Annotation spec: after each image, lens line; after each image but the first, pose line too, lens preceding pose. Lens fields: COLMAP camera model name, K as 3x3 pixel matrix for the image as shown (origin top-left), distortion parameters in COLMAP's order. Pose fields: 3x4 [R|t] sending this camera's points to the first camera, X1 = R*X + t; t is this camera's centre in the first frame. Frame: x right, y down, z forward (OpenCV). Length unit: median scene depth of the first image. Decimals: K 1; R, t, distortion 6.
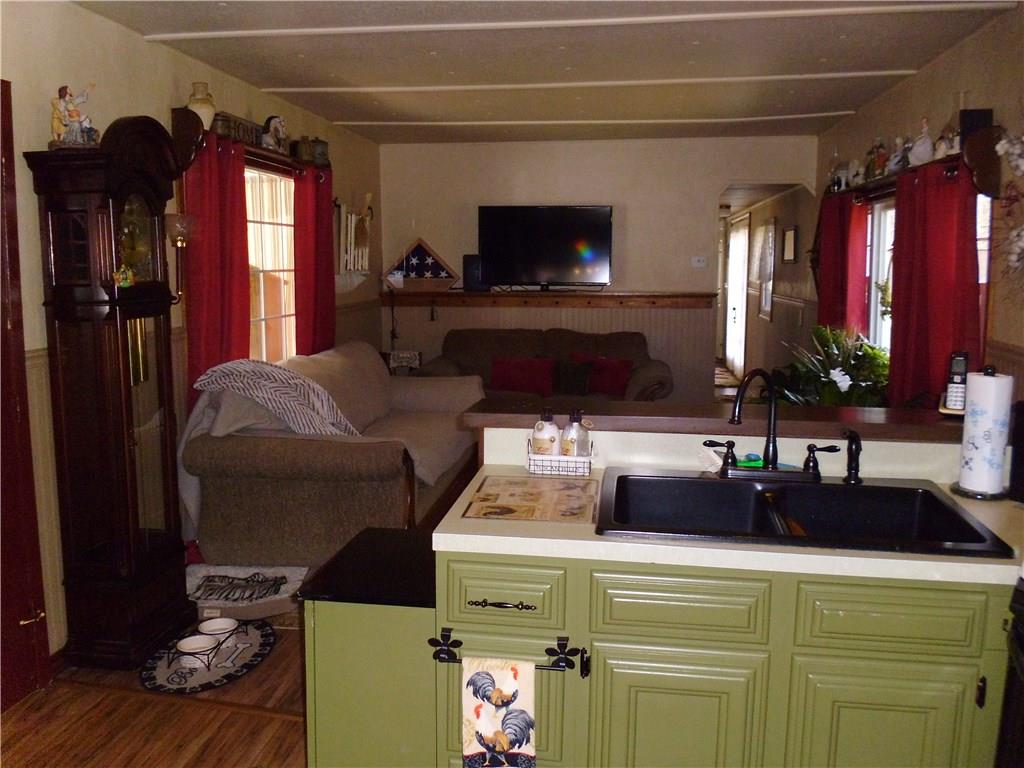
lens RADIAL K [[875.7, 0, 512.0], [0, 875.7, 384.0], [0, 0, 1]] dist [0.043743, -0.164385]
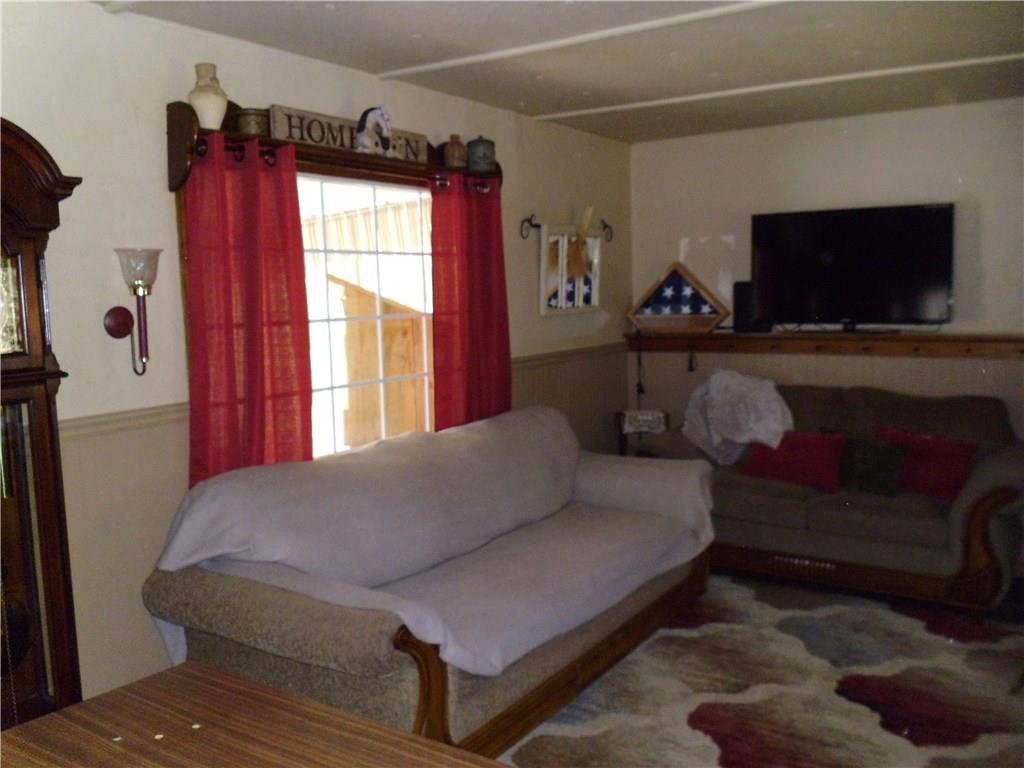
lens RADIAL K [[875.7, 0, 512.0], [0, 875.7, 384.0], [0, 0, 1]] dist [0.043743, -0.164385]
pose [[0.895633, 0.025225, -0.444078, 0.109404], [-0.035900, 0.999233, -0.015647, -0.045388], [0.443342, 0.029956, 0.895852, 0.270077]]
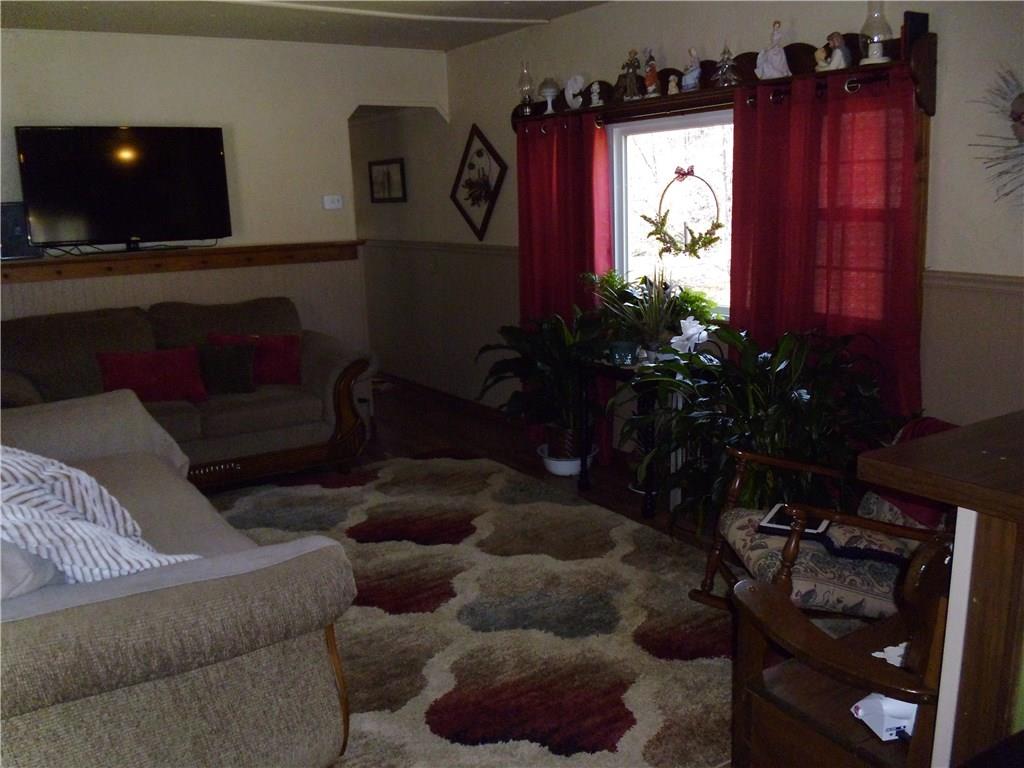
lens RADIAL K [[875.7, 0, 512.0], [0, 875.7, 384.0], [0, 0, 1]] dist [0.043743, -0.164385]
pose [[0.758495, -0.159326, 0.631902, -0.192629], [0.112061, 0.987097, 0.114373, -0.048401], [-0.641972, -0.015940, 0.766562, 0.277816]]
